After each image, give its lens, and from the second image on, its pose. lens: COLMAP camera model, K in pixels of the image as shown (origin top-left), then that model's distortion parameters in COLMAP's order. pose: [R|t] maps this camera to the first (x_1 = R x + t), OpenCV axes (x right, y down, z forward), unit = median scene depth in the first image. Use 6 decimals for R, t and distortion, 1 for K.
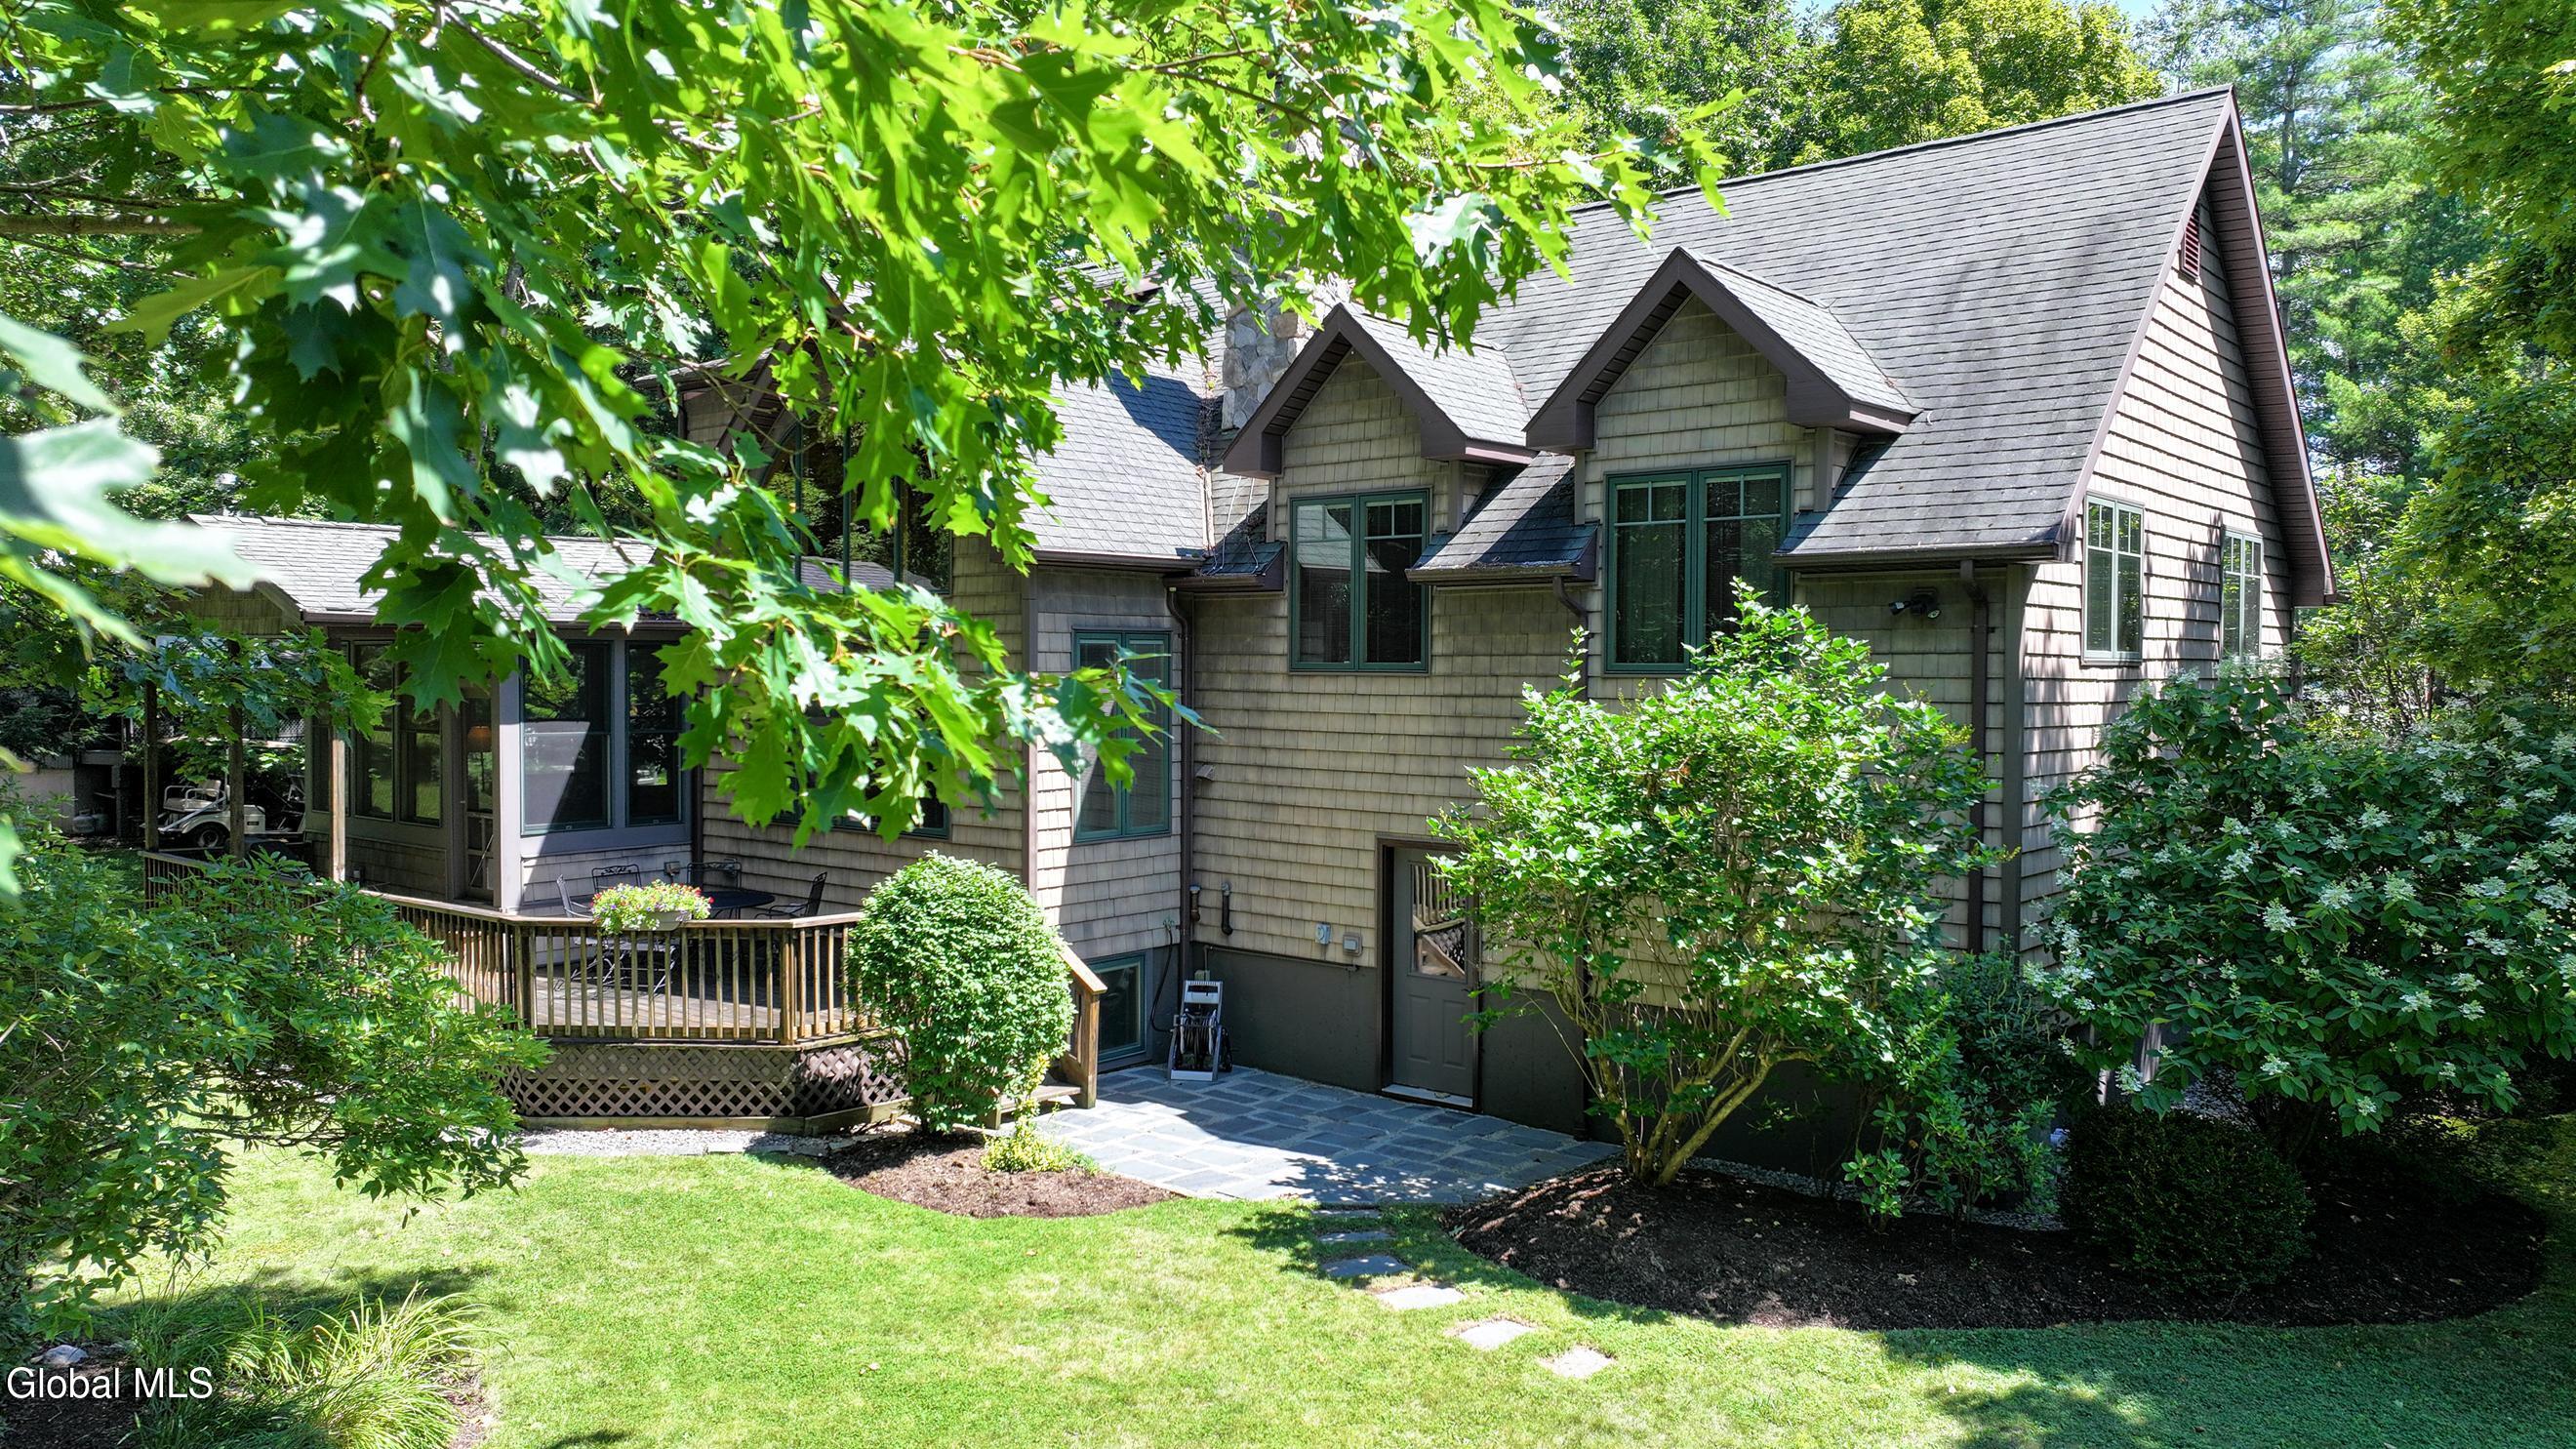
lens RADIAL K [[1816.4, 0, 1296.6], [0, 1816.4, 724.4], [0, 0, 1]] dist [-0.000791, 0.013060]
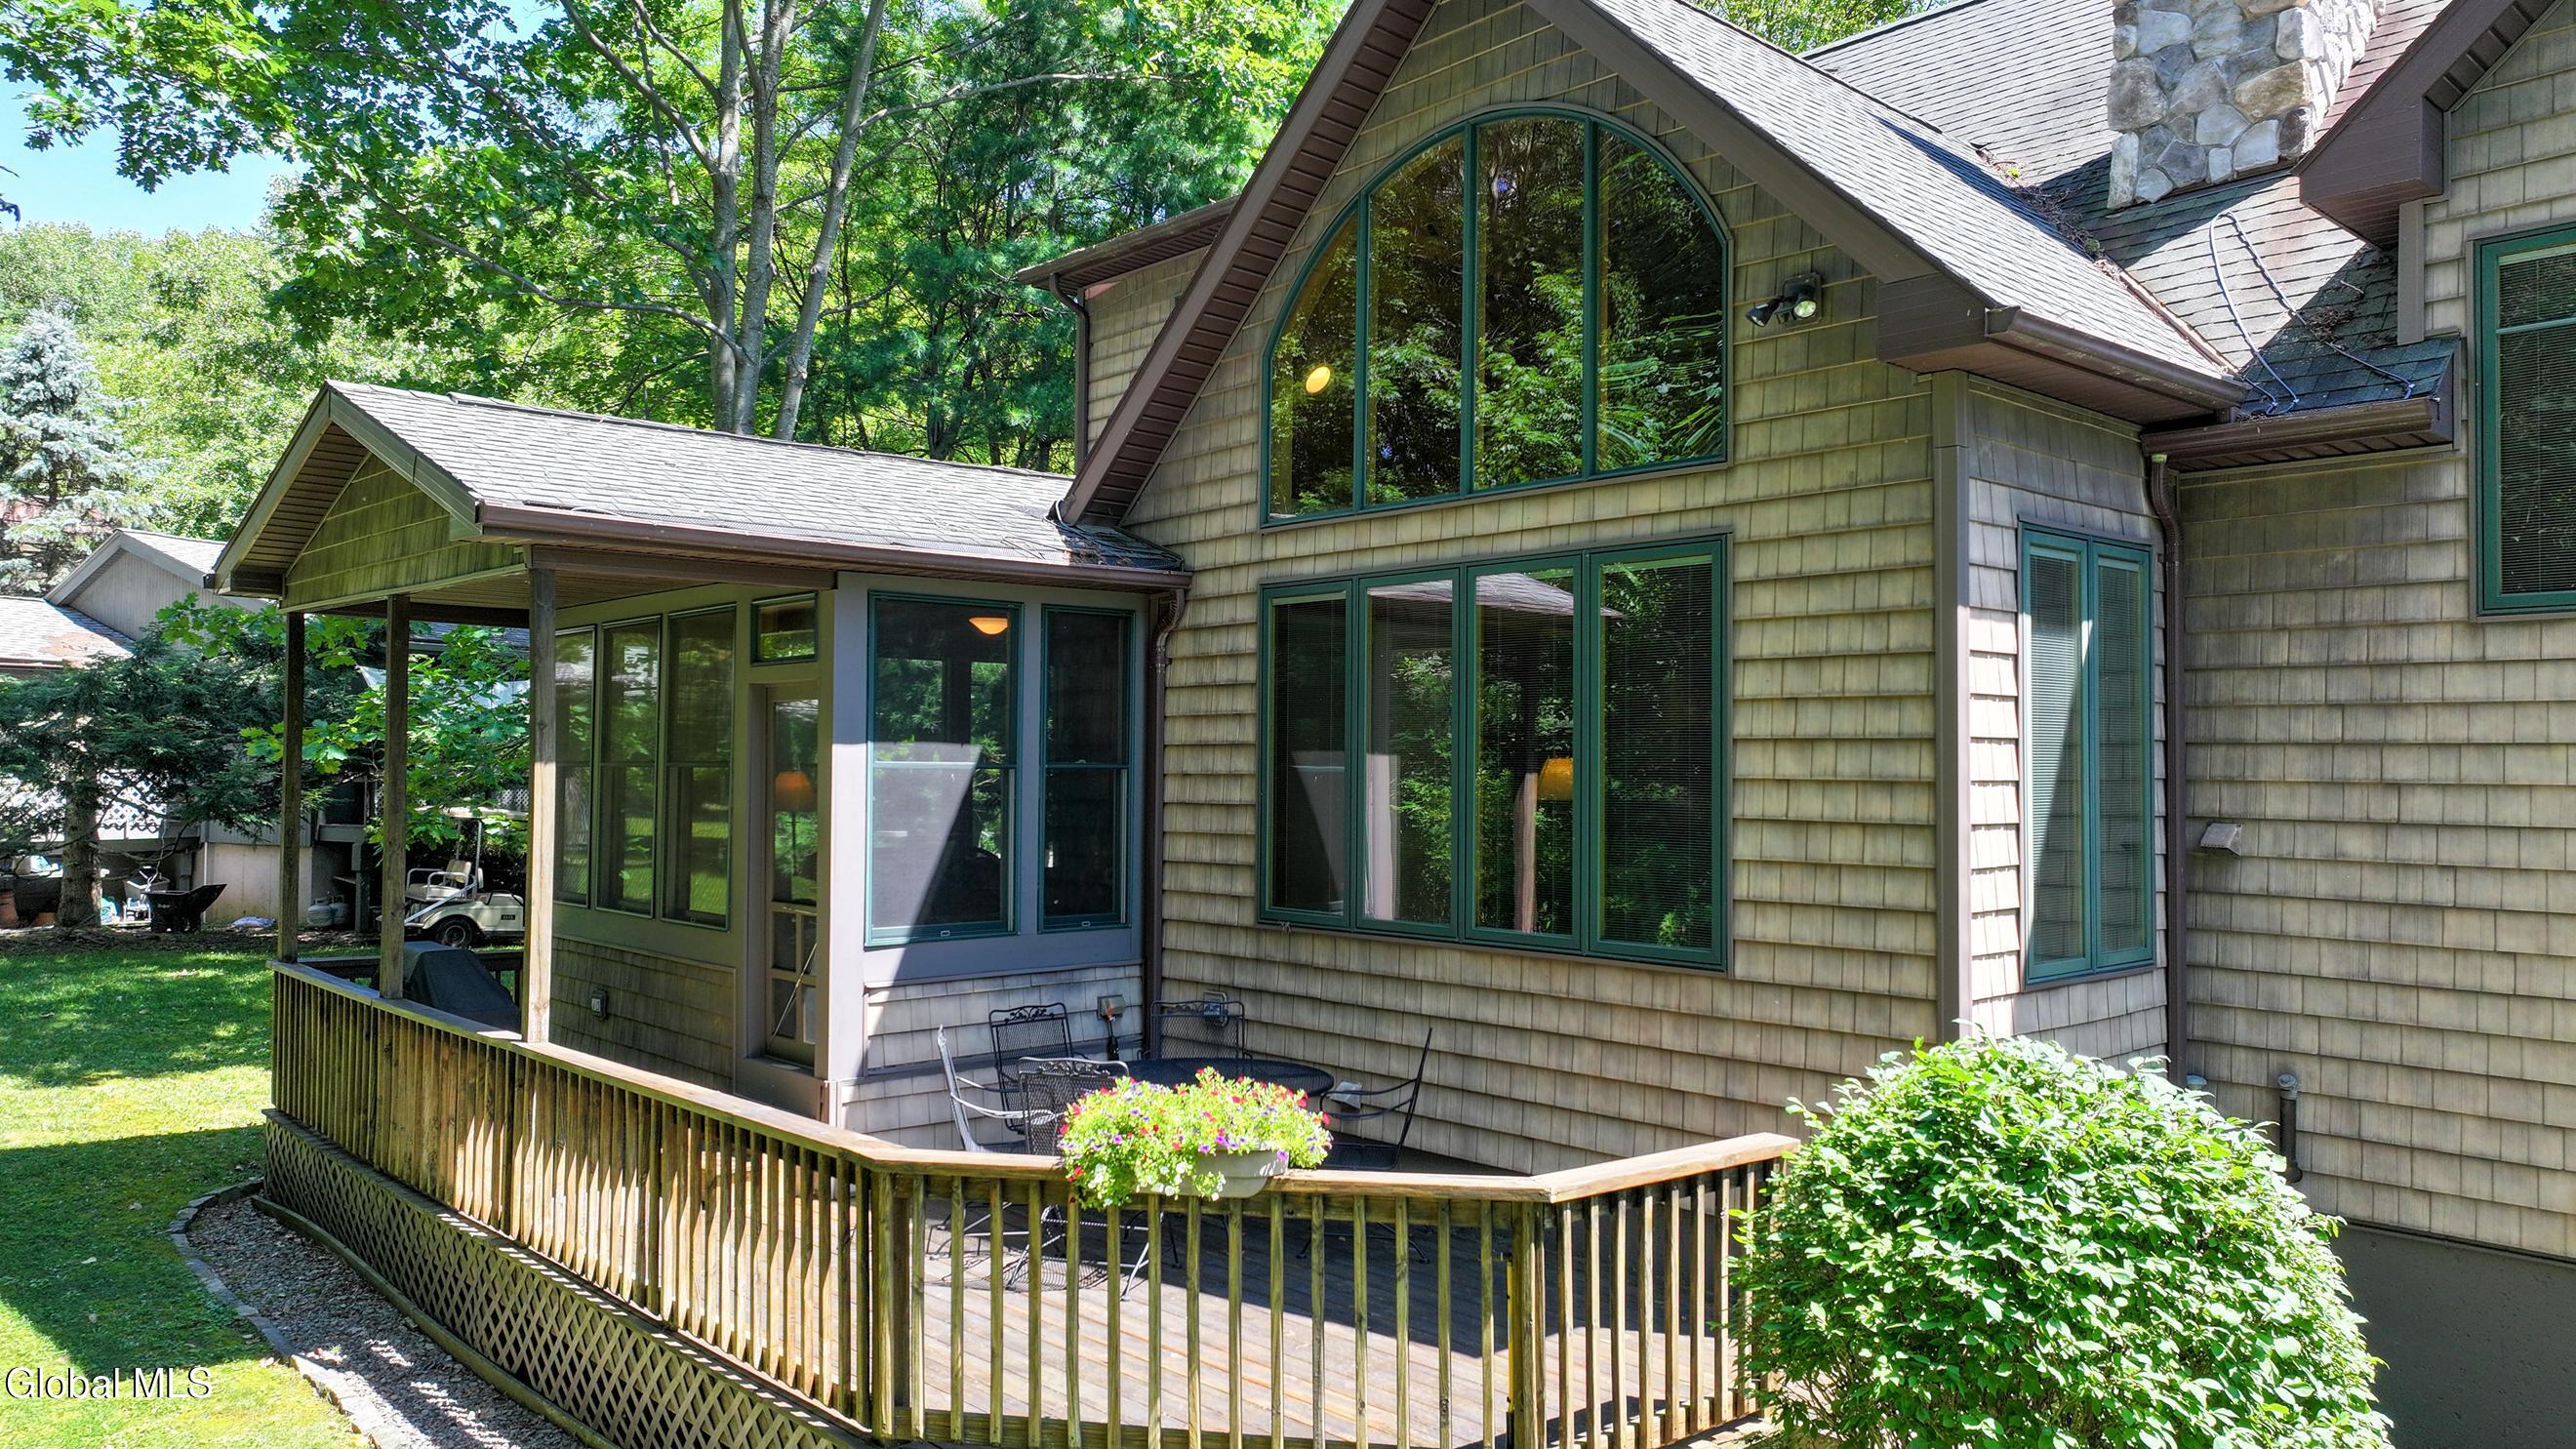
lens RADIAL K [[1816.4, 0, 1281.6], [0, 1816.4, 719.7], [0, 0, 1]] dist [-0.000791, 0.013060]
pose [[0.988202, -0.003632, -0.153113, -0.237824], [-0.005610, 0.998189, -0.059889, 0.026831], [0.153053, 0.060041, 0.986392, 0.515861]]
